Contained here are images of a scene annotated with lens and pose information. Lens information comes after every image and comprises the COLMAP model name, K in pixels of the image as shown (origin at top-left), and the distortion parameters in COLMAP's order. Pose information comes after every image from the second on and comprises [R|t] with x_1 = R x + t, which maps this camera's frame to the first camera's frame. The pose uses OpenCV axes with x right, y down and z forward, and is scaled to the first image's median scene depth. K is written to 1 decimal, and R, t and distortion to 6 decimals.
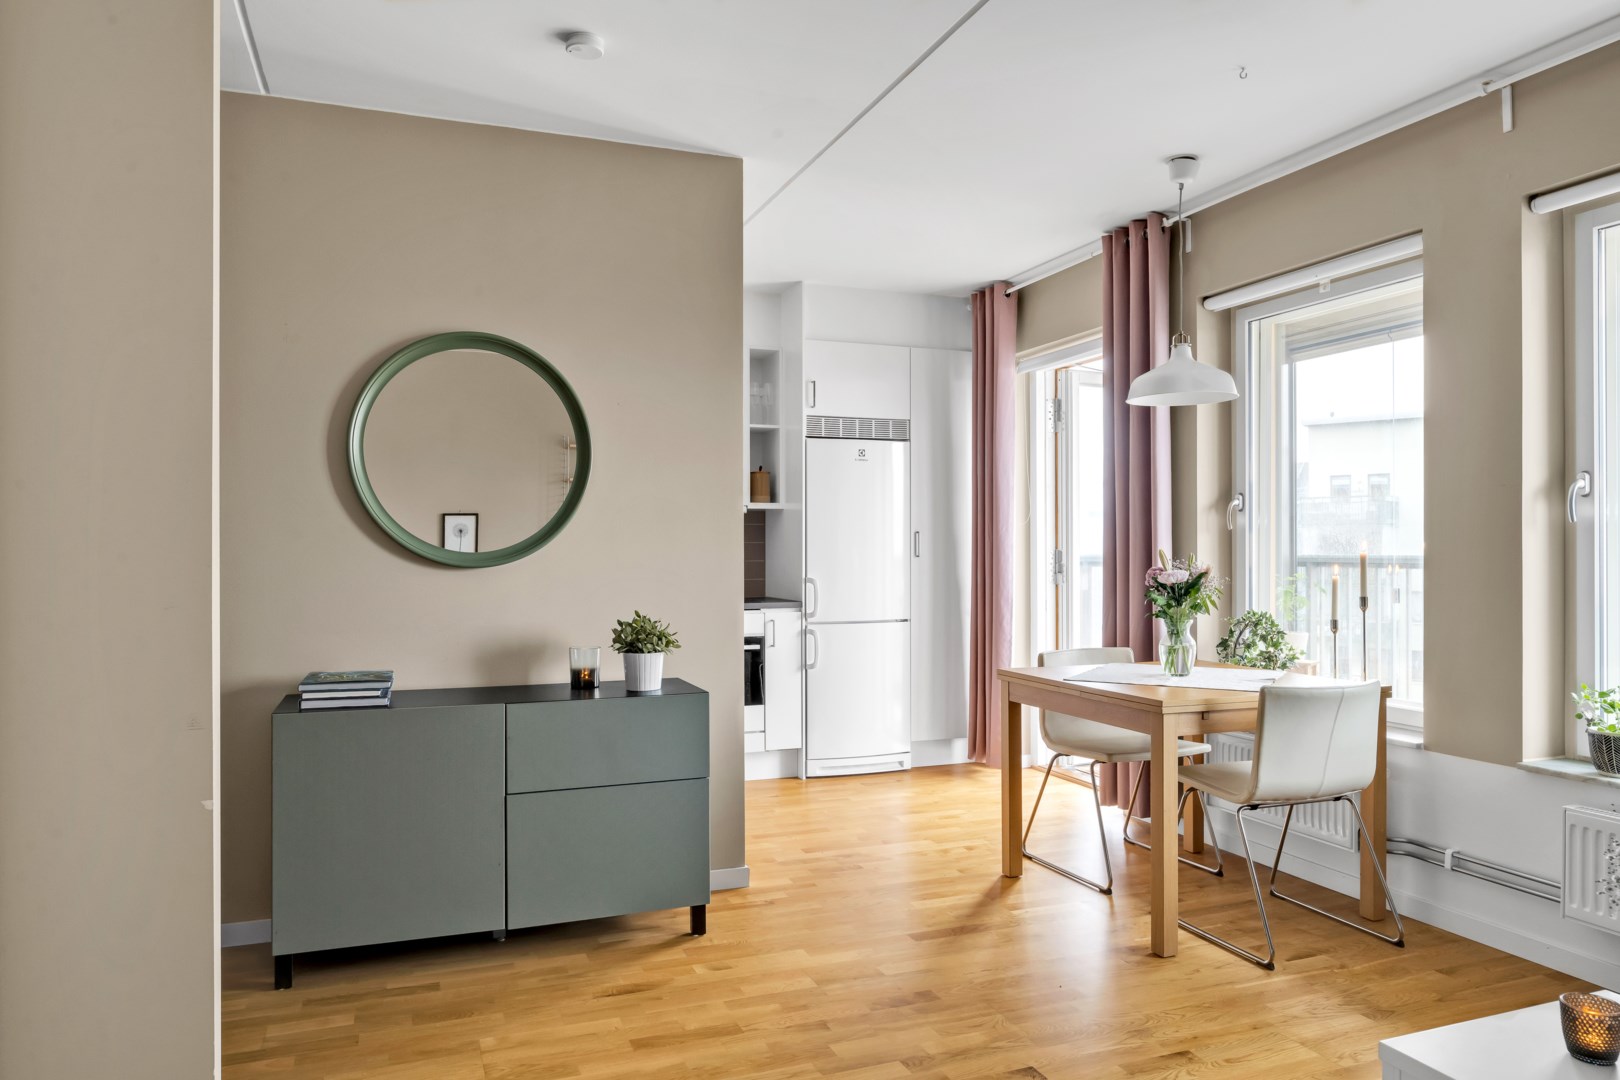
lens RADIAL K [[1031.5, 0, 797.5], [0, 1031.5, 556.9], [0, 0, 1]] dist [-0.013872, 0.005709]
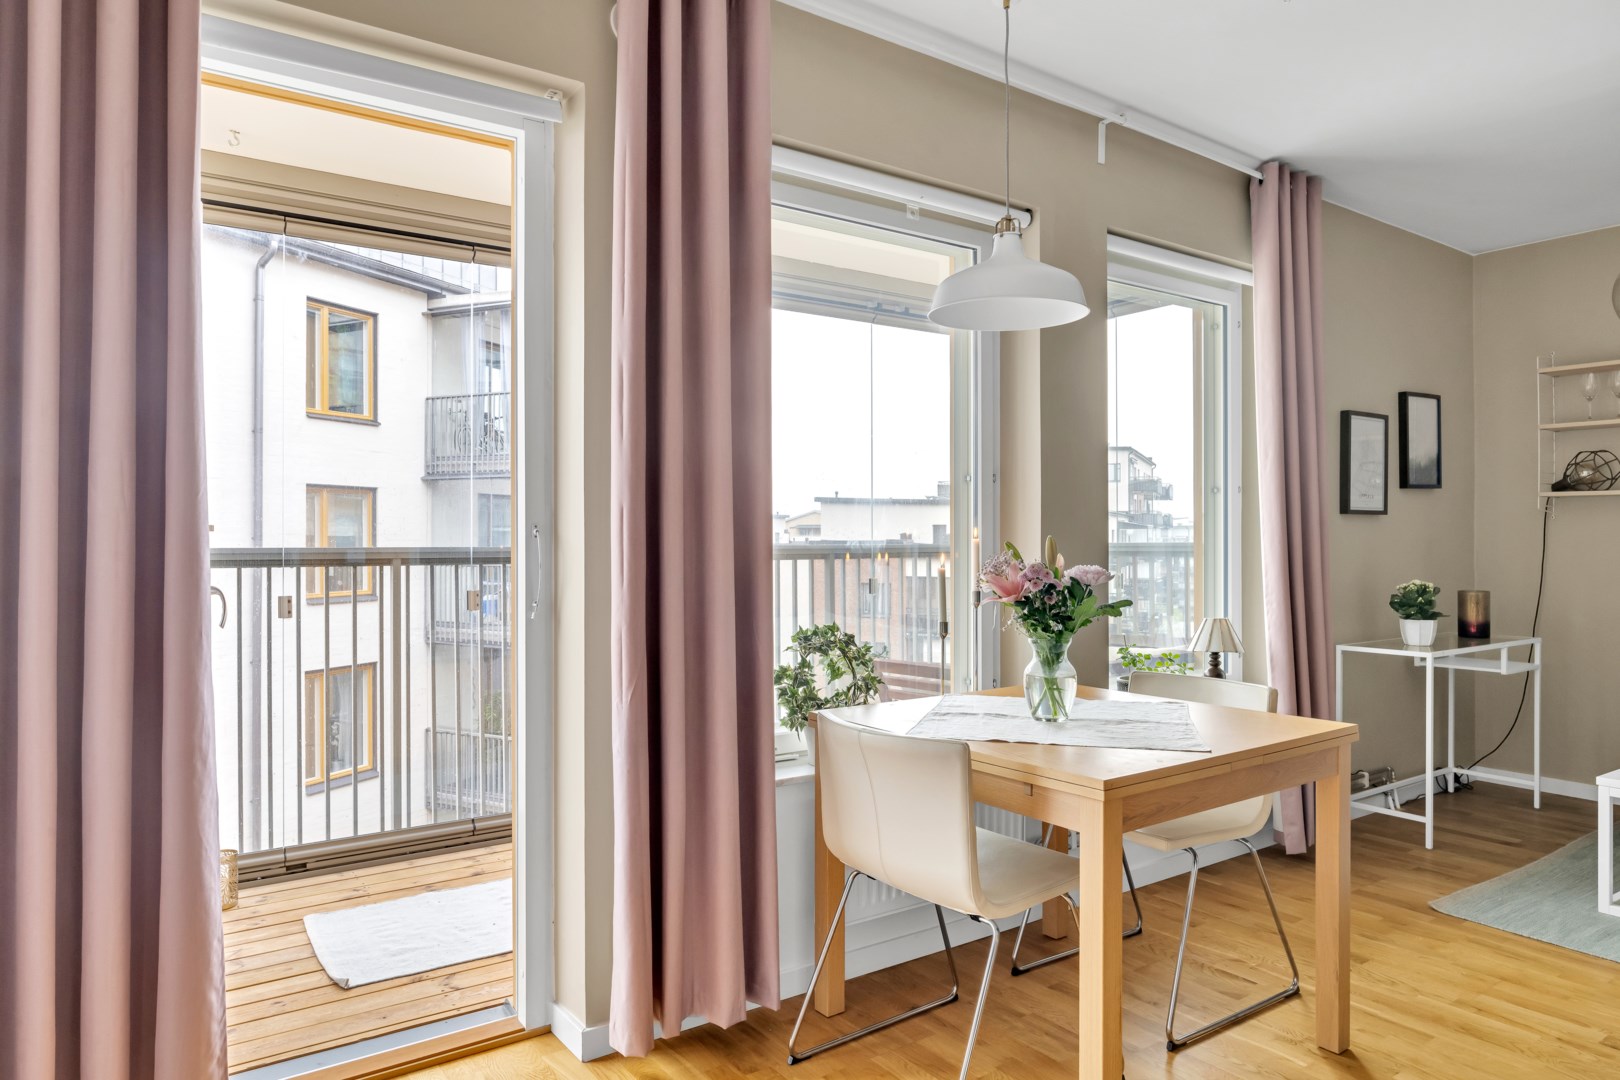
lens RADIAL K [[1031.5, 0, 809.0], [0, 1031.5, 538.3], [0, 0, 1]] dist [-0.013872, 0.005709]
pose [[-0.233559, 0.007066, 0.972317, -0.313734], [0.006847, 0.999961, -0.005622, -0.002152], [-0.972319, 0.005344, -0.233598, 1.544286]]
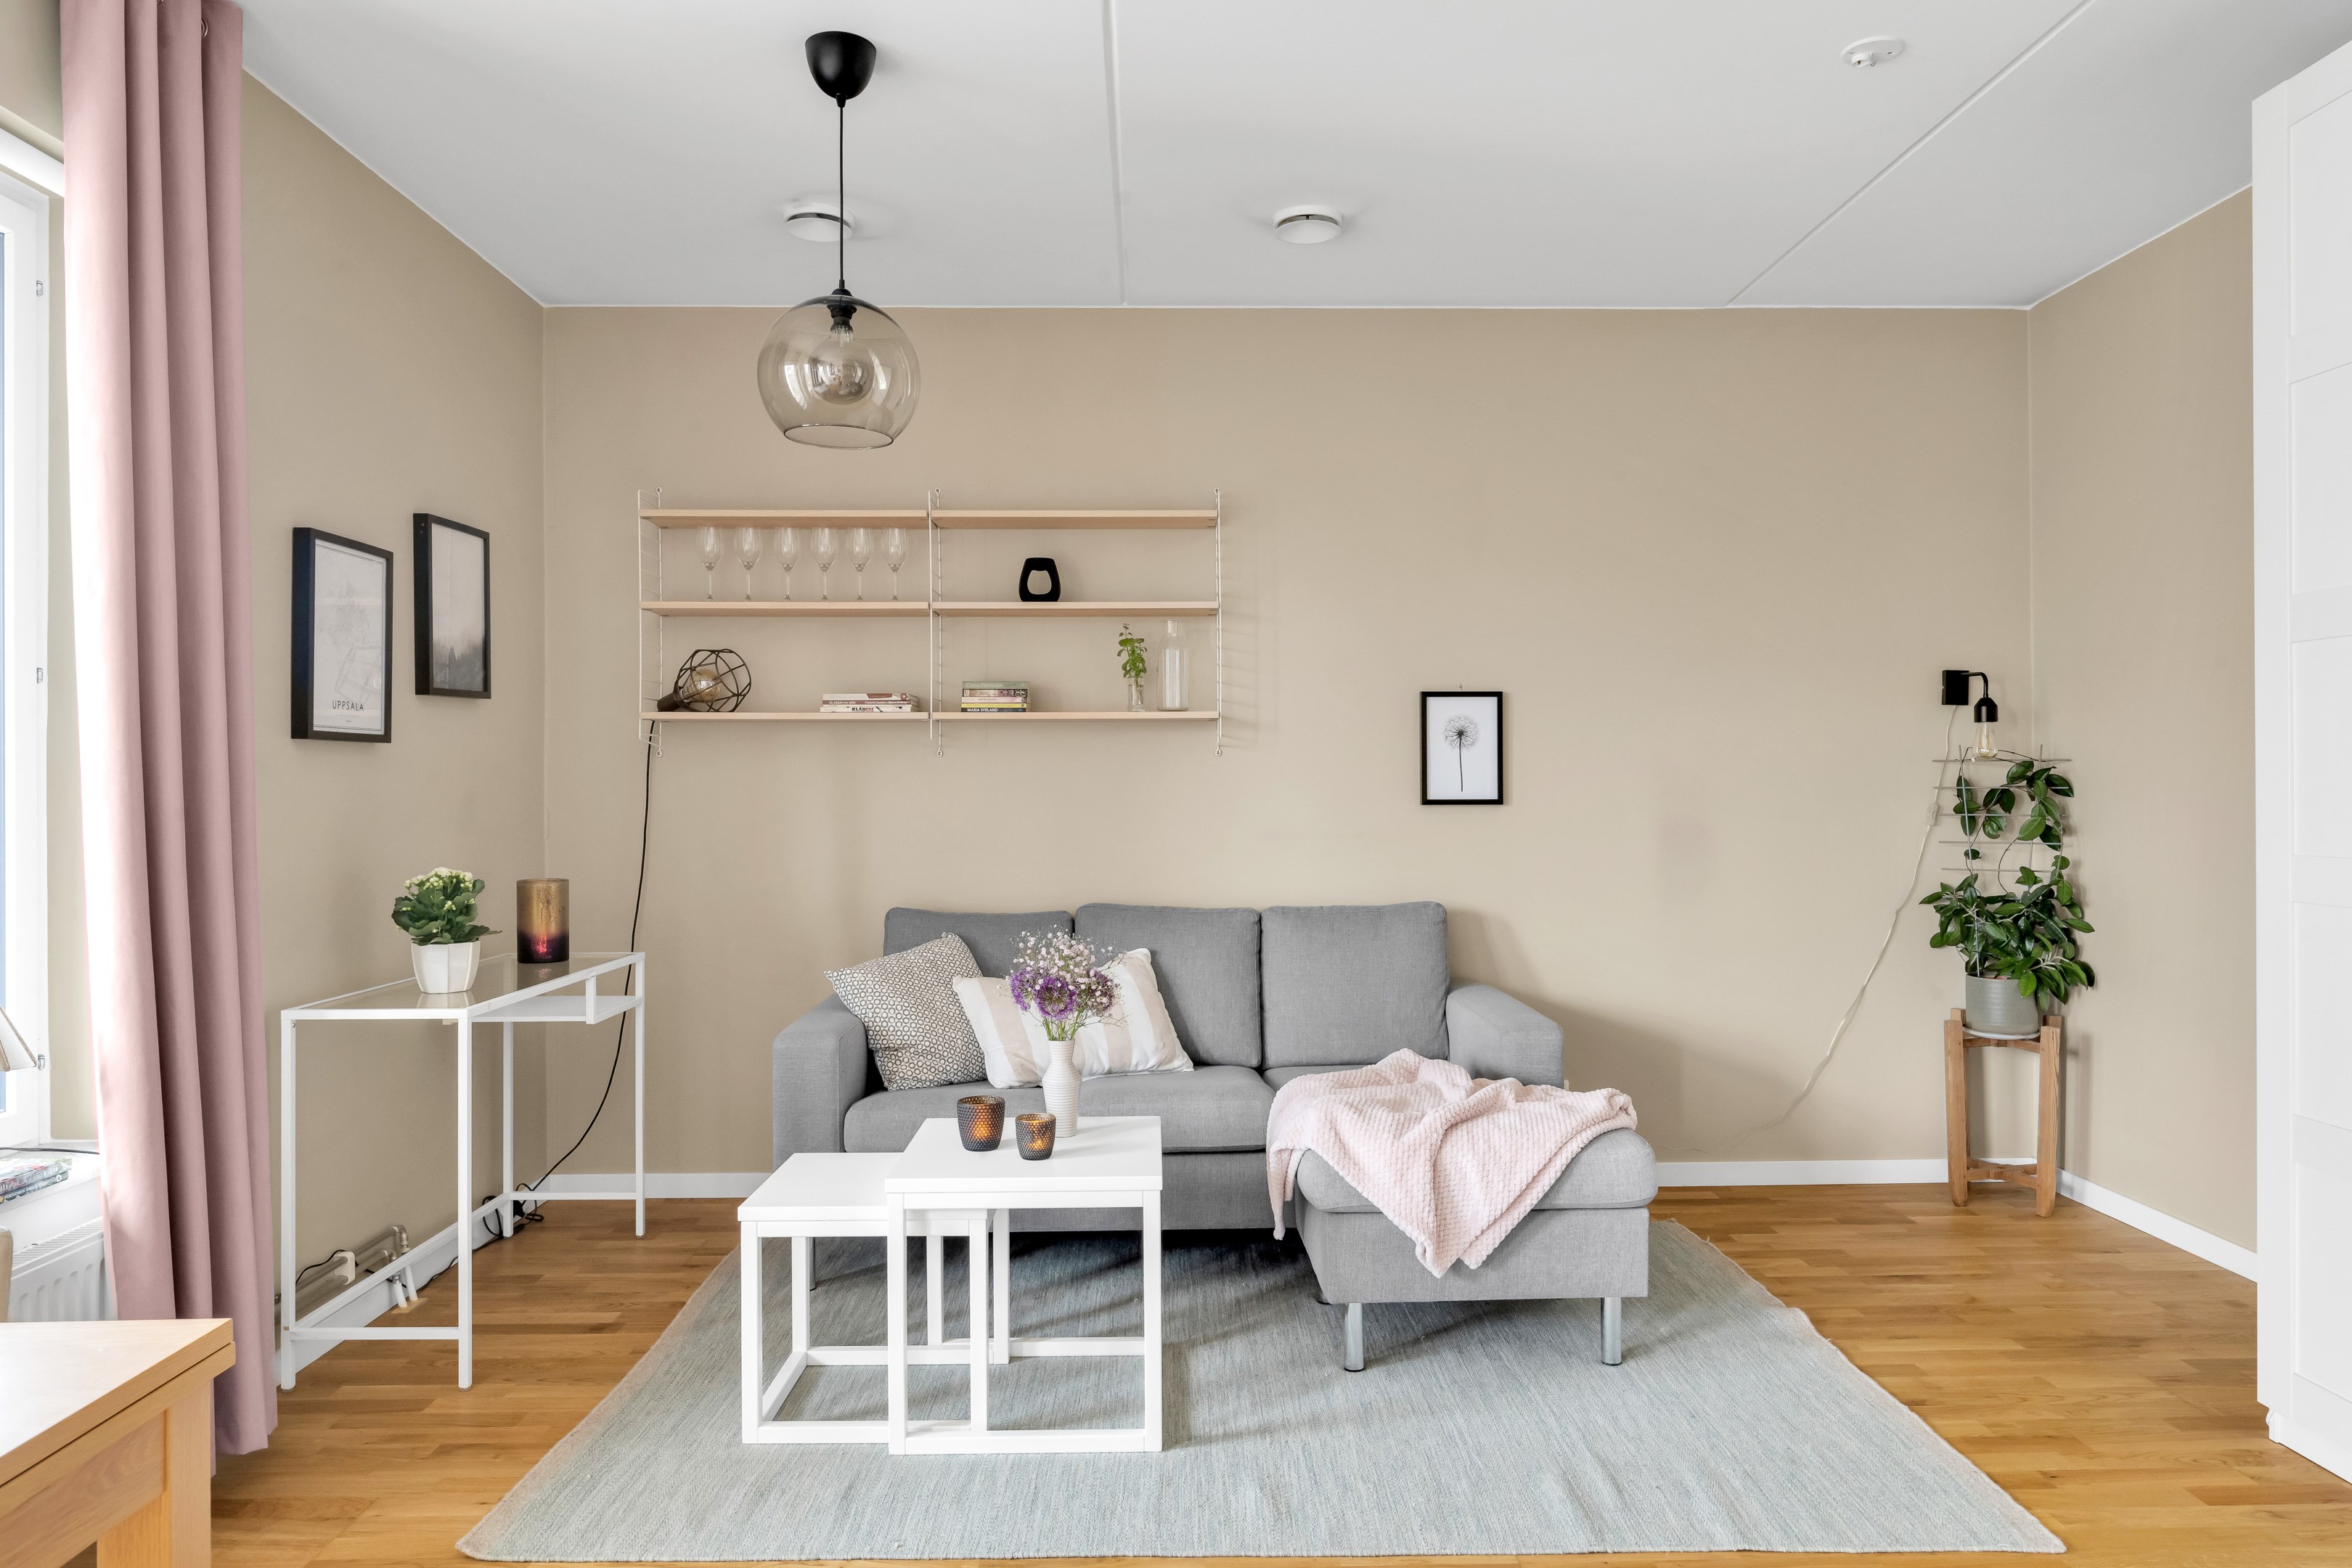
lens RADIAL K [[1497.6, 0, 1171.5], [0, 1497.6, 790.5], [0, 0, 1]] dist [-0.013872, 0.005709]
pose [[-0.933945, 0.004463, 0.357389, -0.024744], [0.007623, 0.999943, 0.007435, -0.006632], [-0.357336, 0.009668, -0.933926, 1.233918]]
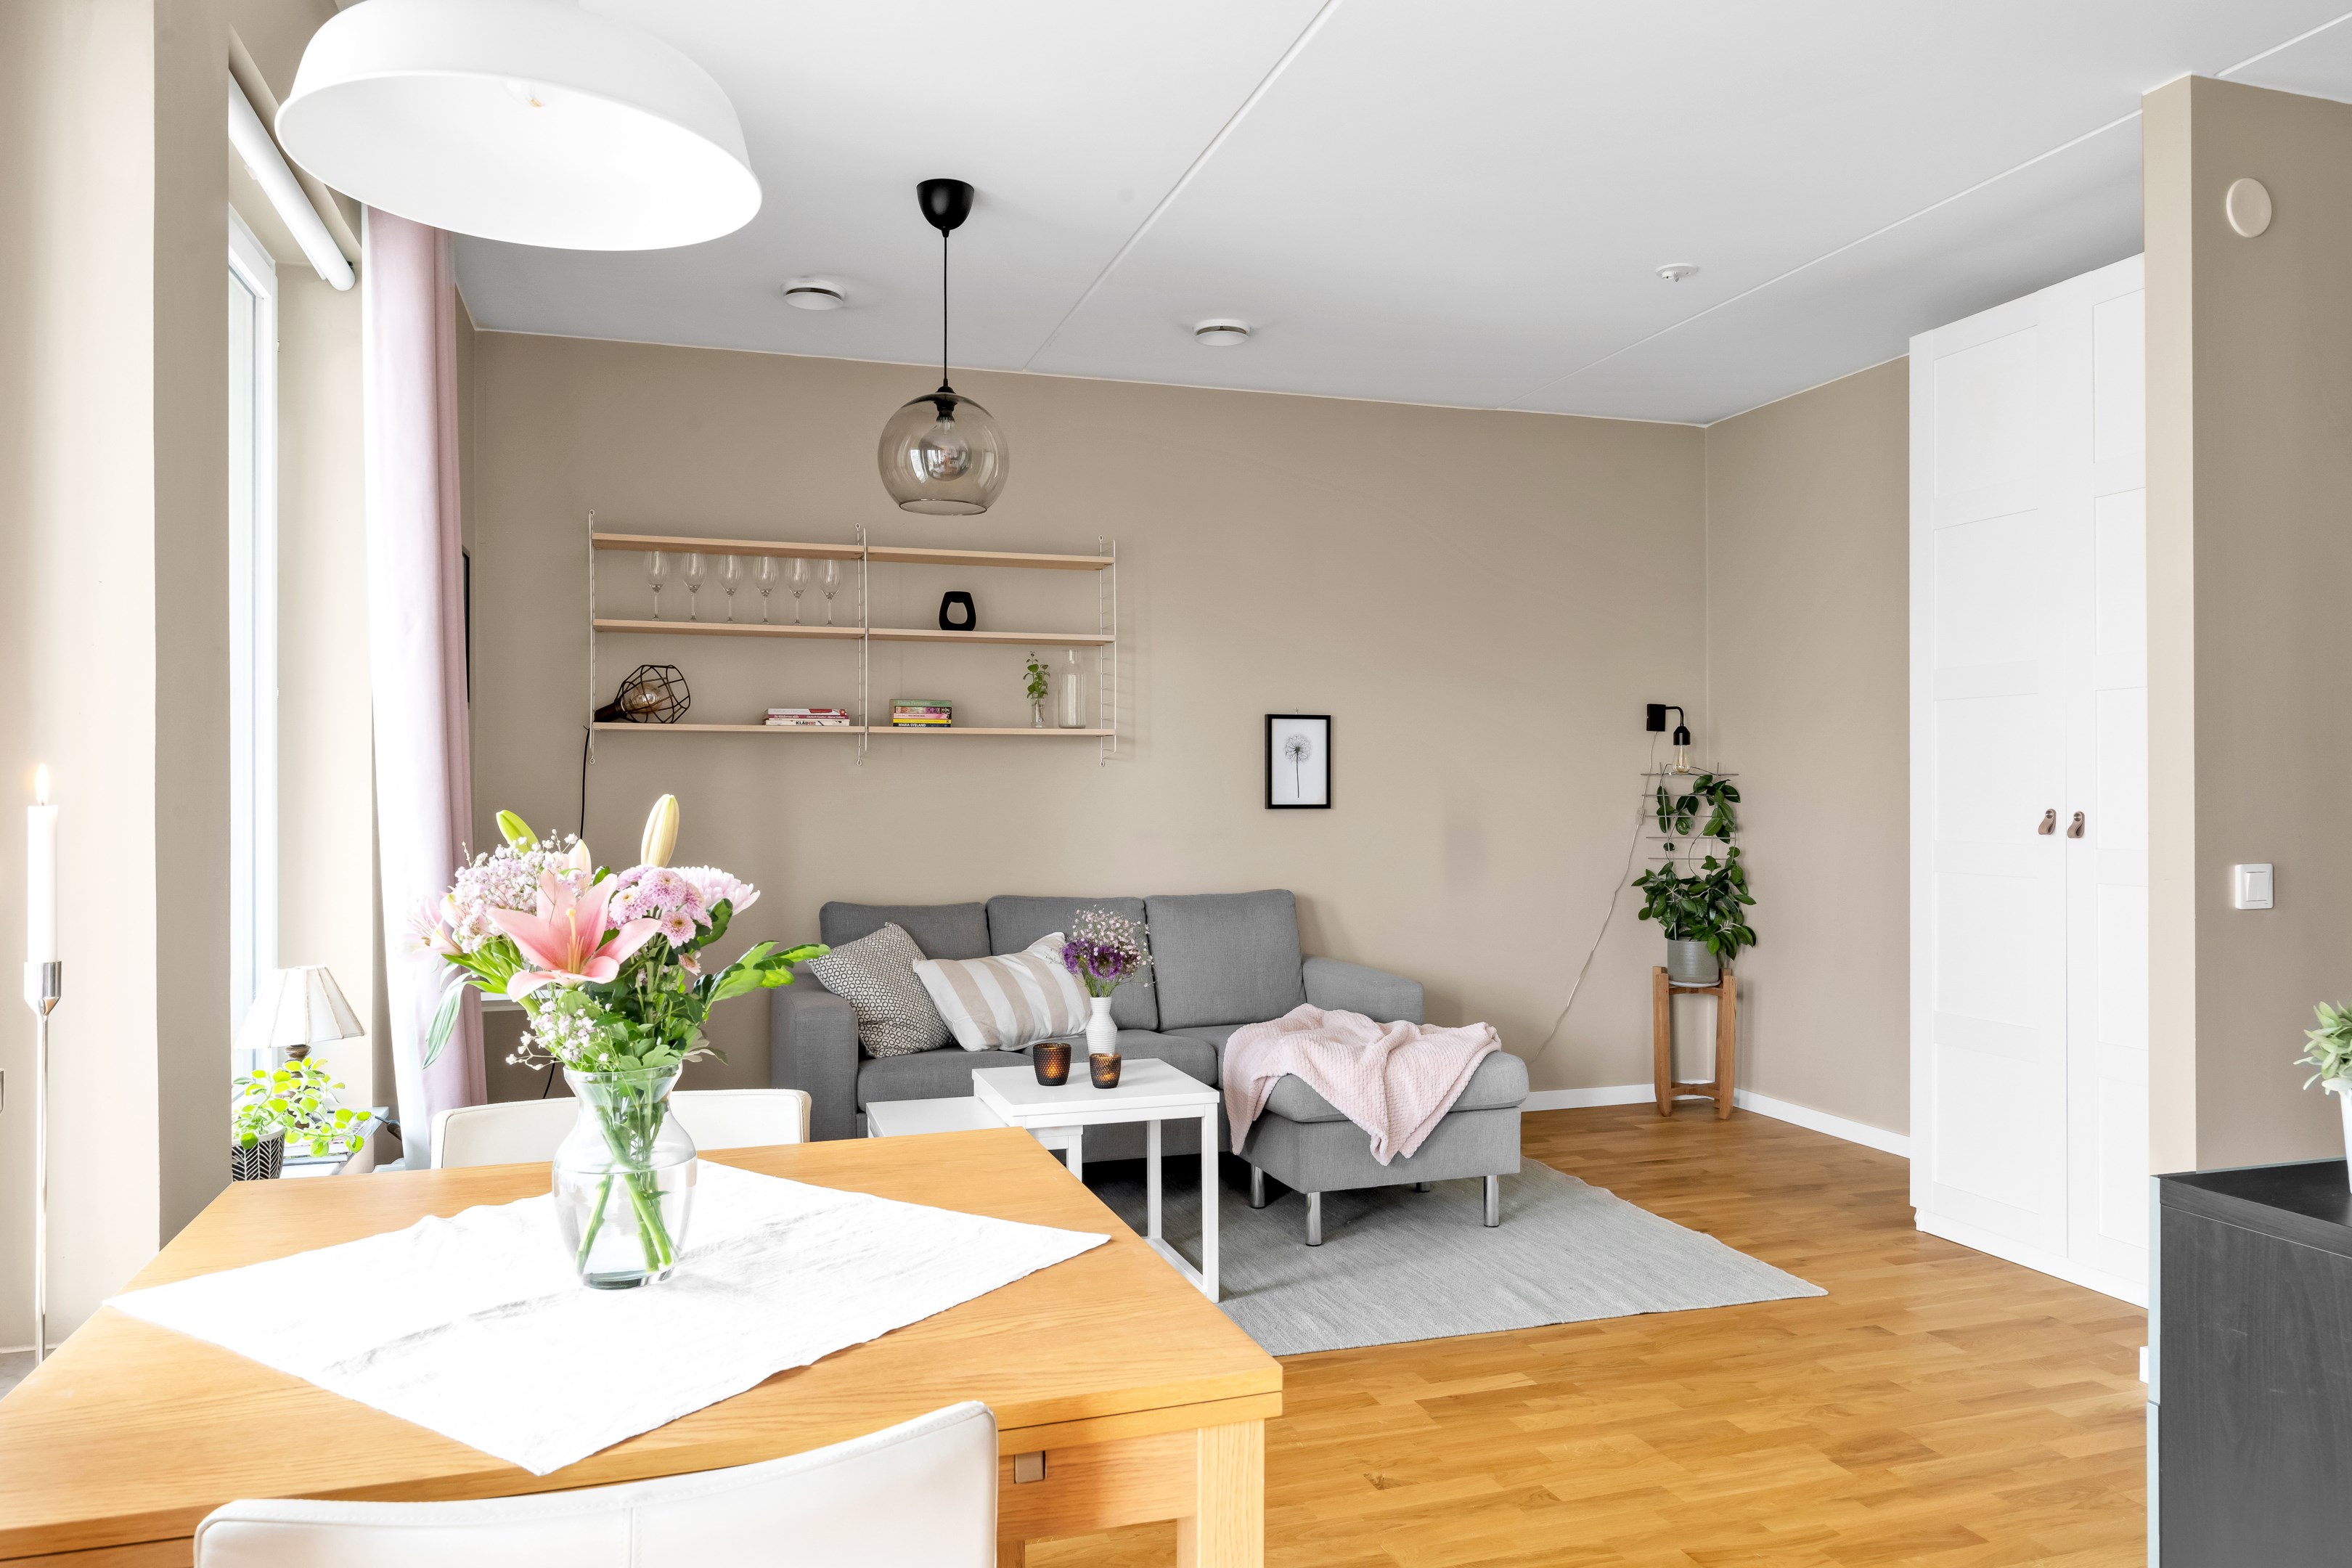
lens RADIAL K [[1596.1, 0, 1158.9], [0, 1596.1, 799.9], [0, 0, 1]] dist [-0.012765, 0.000396]
pose [[-0.996947, 0.002208, 0.078046, 0.239030], [0.003204, 0.999915, 0.012639, -0.014033], [-0.078011, 0.012850, -0.996870, 1.632190]]
